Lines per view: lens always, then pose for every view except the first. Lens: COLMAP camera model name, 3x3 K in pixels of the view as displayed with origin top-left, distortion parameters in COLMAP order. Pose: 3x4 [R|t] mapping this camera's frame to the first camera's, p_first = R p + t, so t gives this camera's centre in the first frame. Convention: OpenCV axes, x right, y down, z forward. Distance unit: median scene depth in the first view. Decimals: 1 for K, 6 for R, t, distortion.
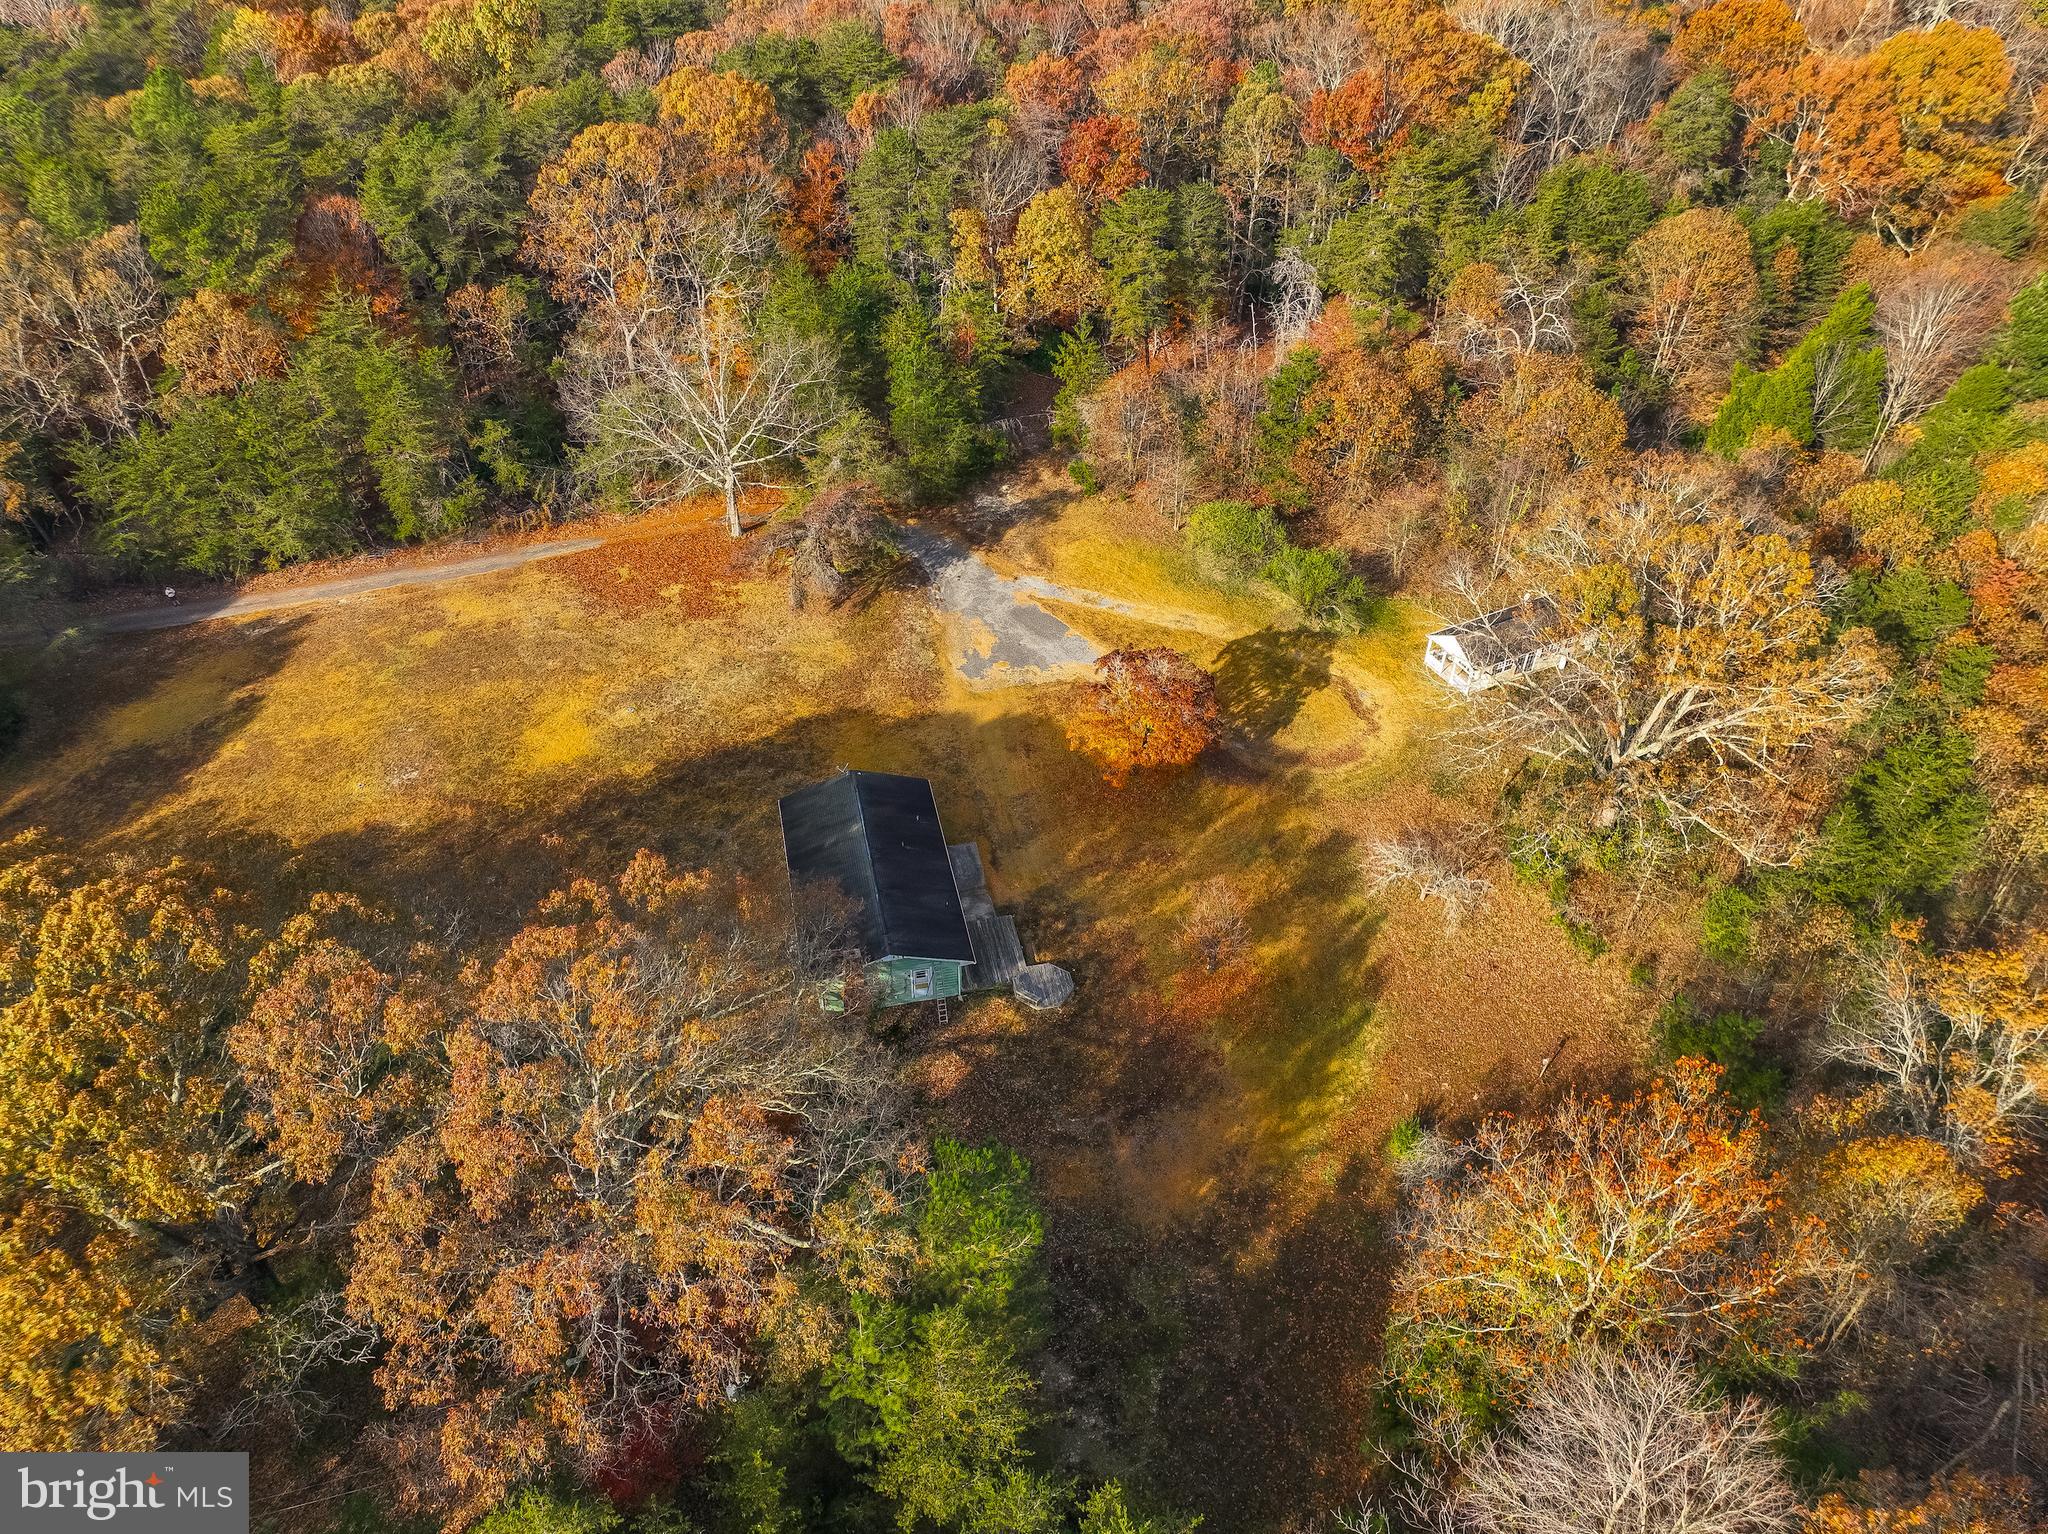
lens RADIAL K [[1428.1, 0, 1017.2], [0, 1428.1, 766.4], [0, 0, 1]] dist [0.006835, -0.000755]
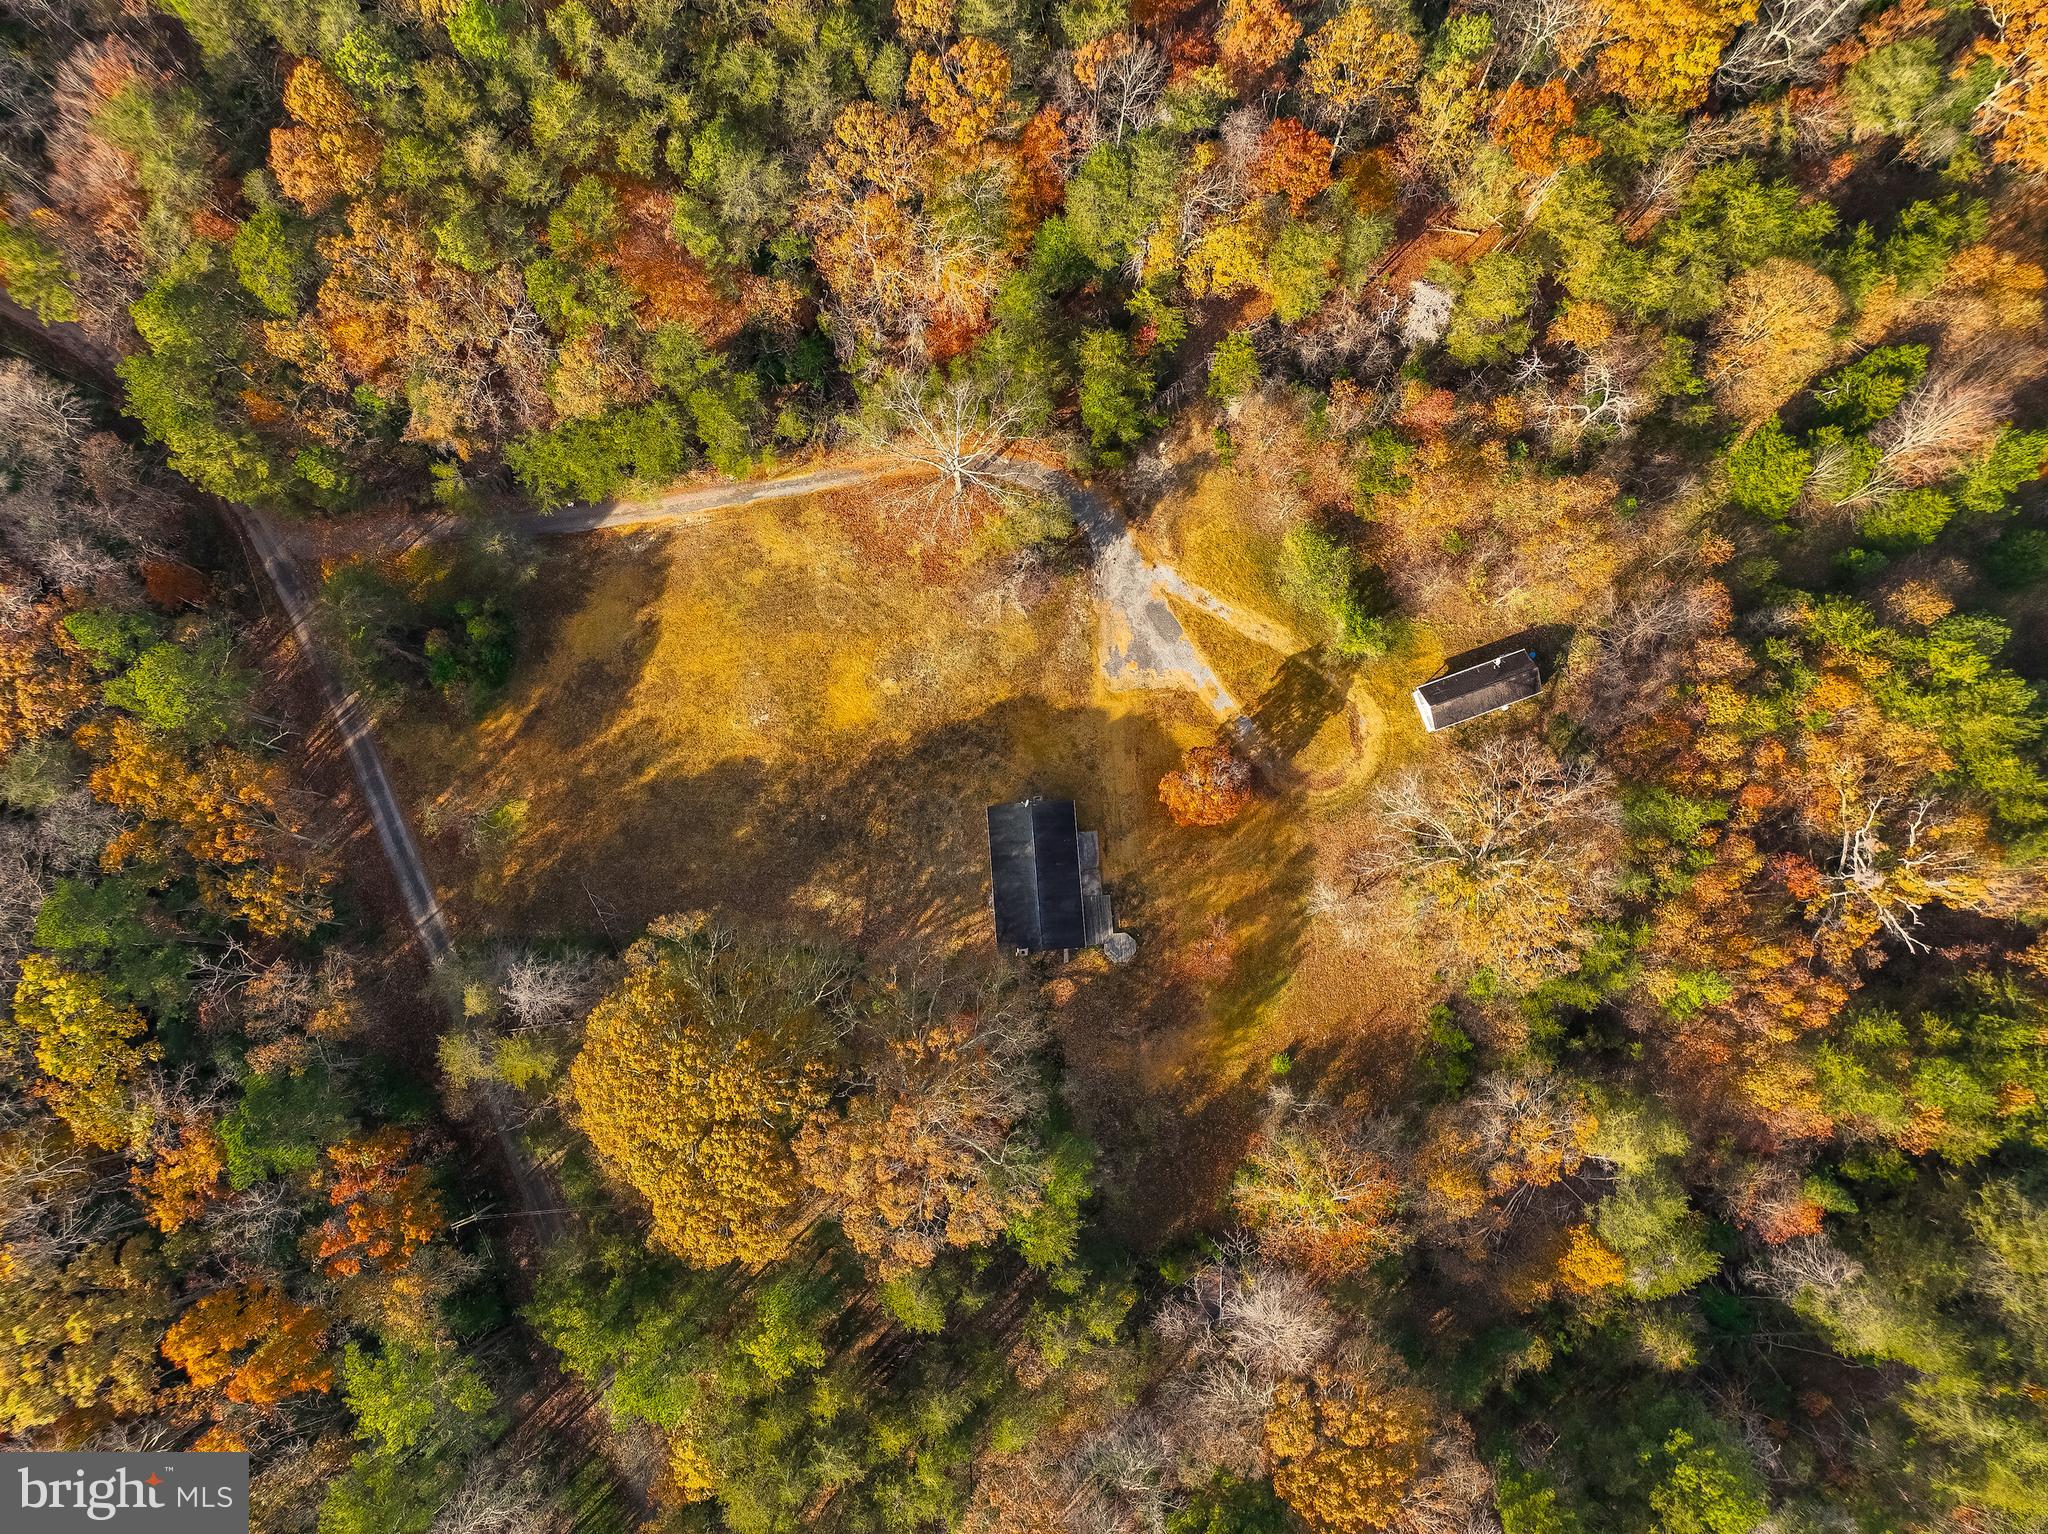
lens RADIAL K [[1428.1, 0, 1026.1], [0, 1428.1, 773.9], [0, 0, 1]] dist [0.006835, -0.000755]
pose [[0.990531, 0.134594, -0.027079, -0.068955], [-0.082287, 0.739912, 0.667652, -1.031920], [0.109898, -0.659101, 0.743981, -0.227107]]
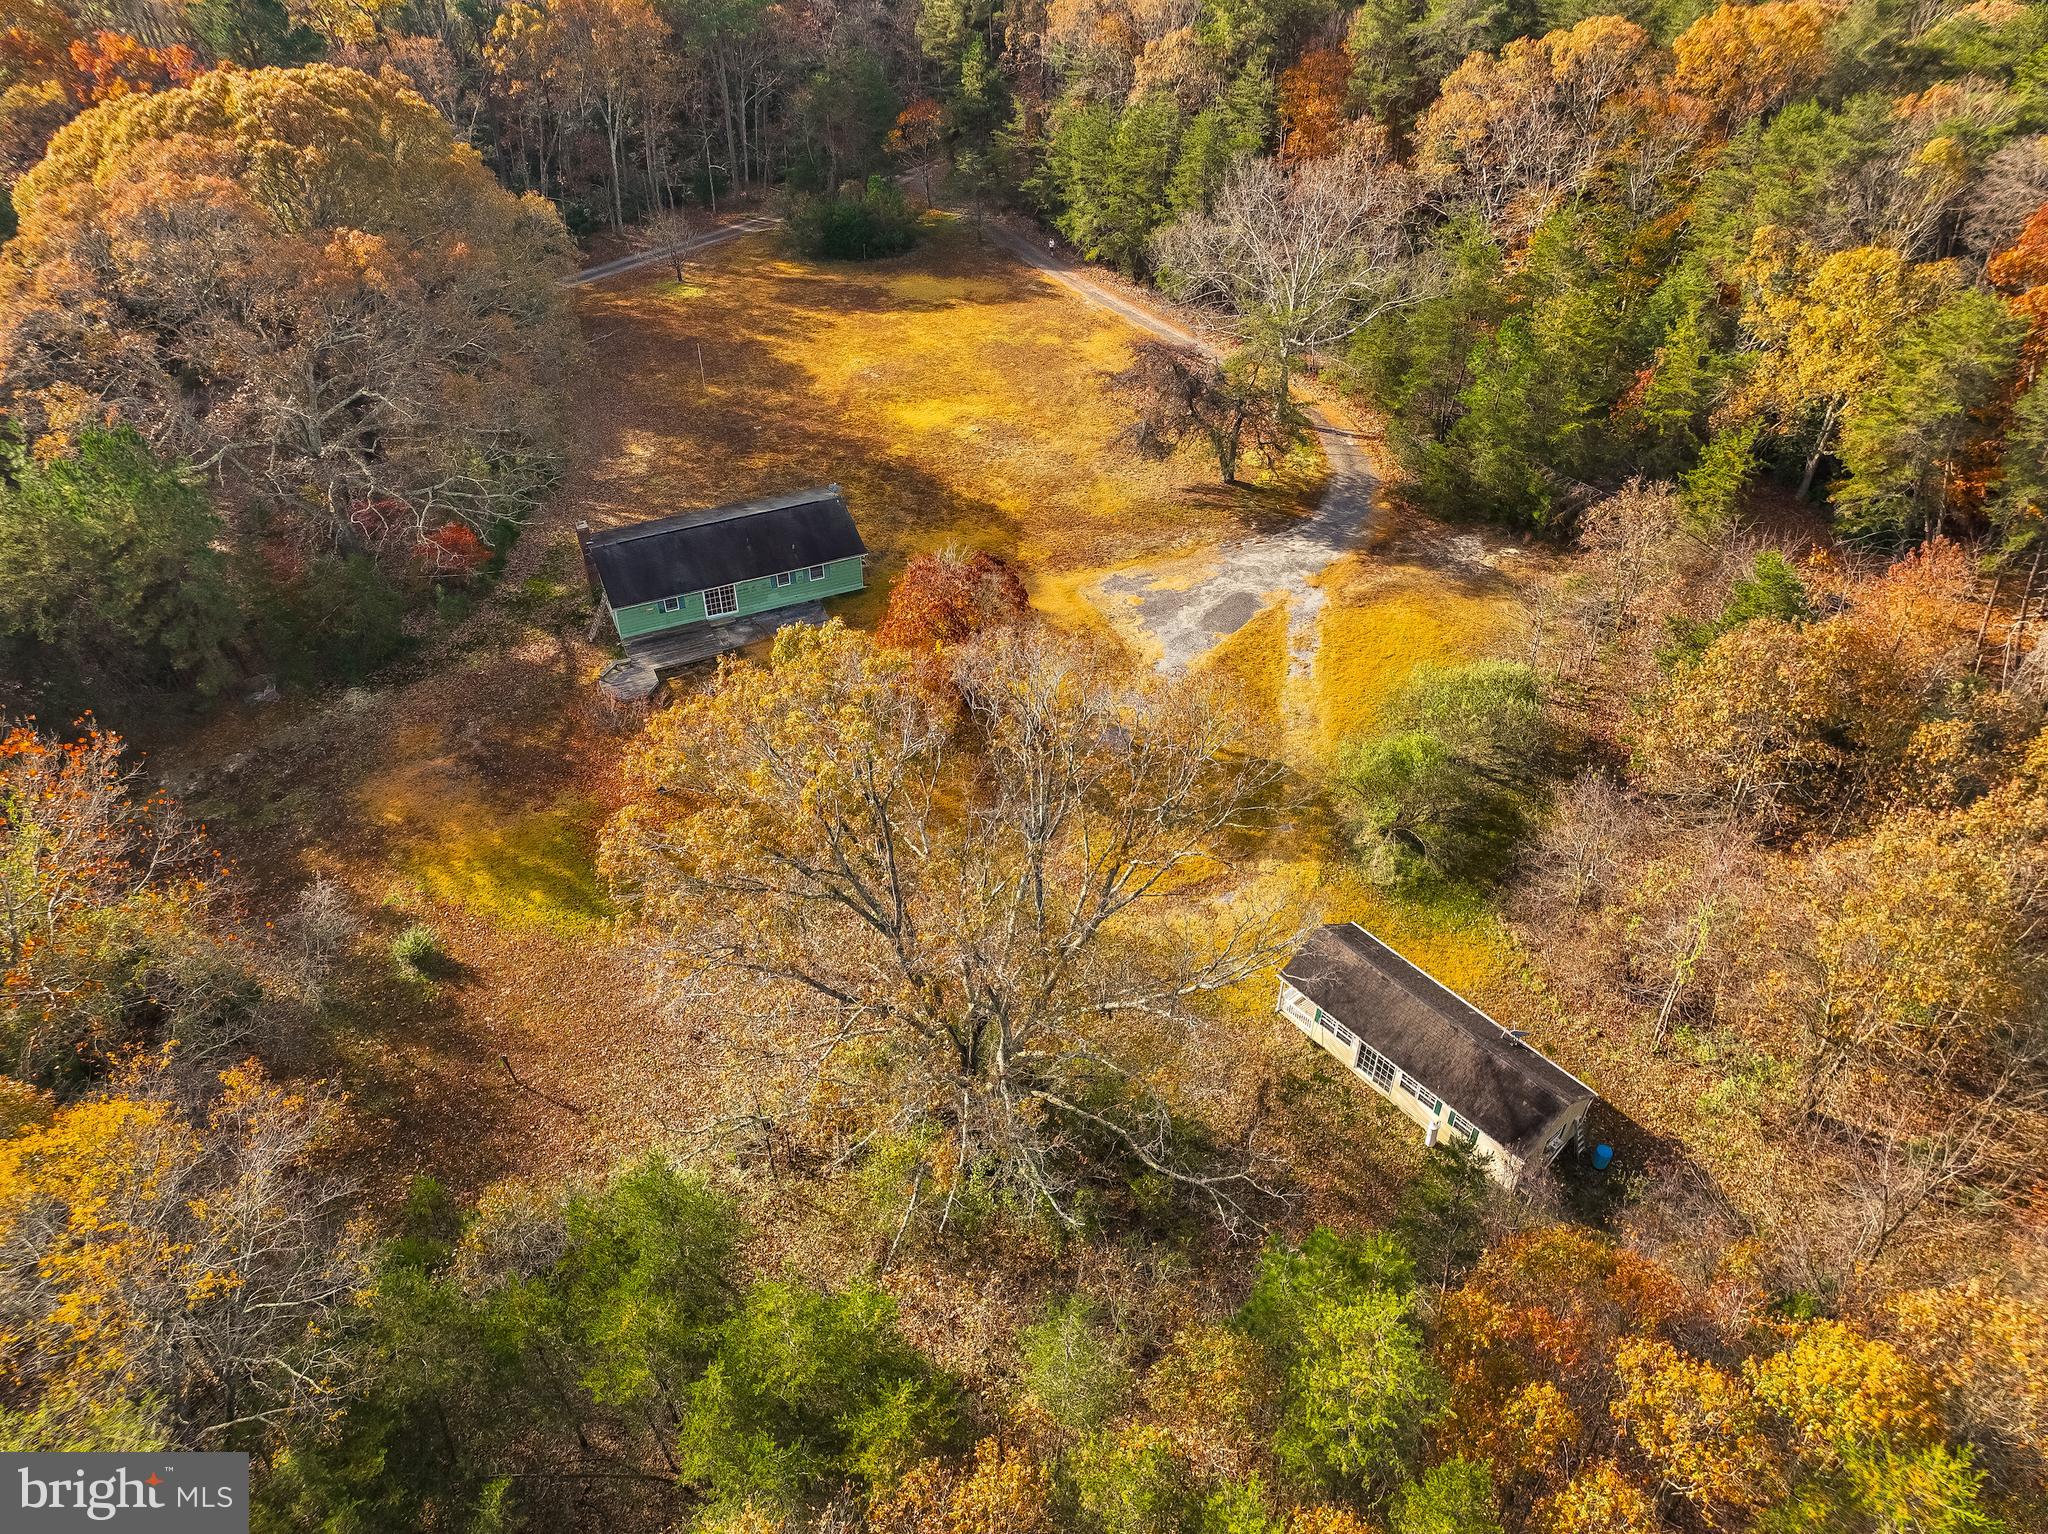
lens RADIAL K [[1428.1, 0, 1032.2], [0, 1428.1, 767.3], [0, 0, 1]] dist [0.006835, -0.000755]
pose [[0.219520, 0.612225, -0.759599, 0.717411], [-0.632017, 0.682367, 0.367328, -0.289702], [0.743213, 0.399444, 0.536730, 0.556667]]
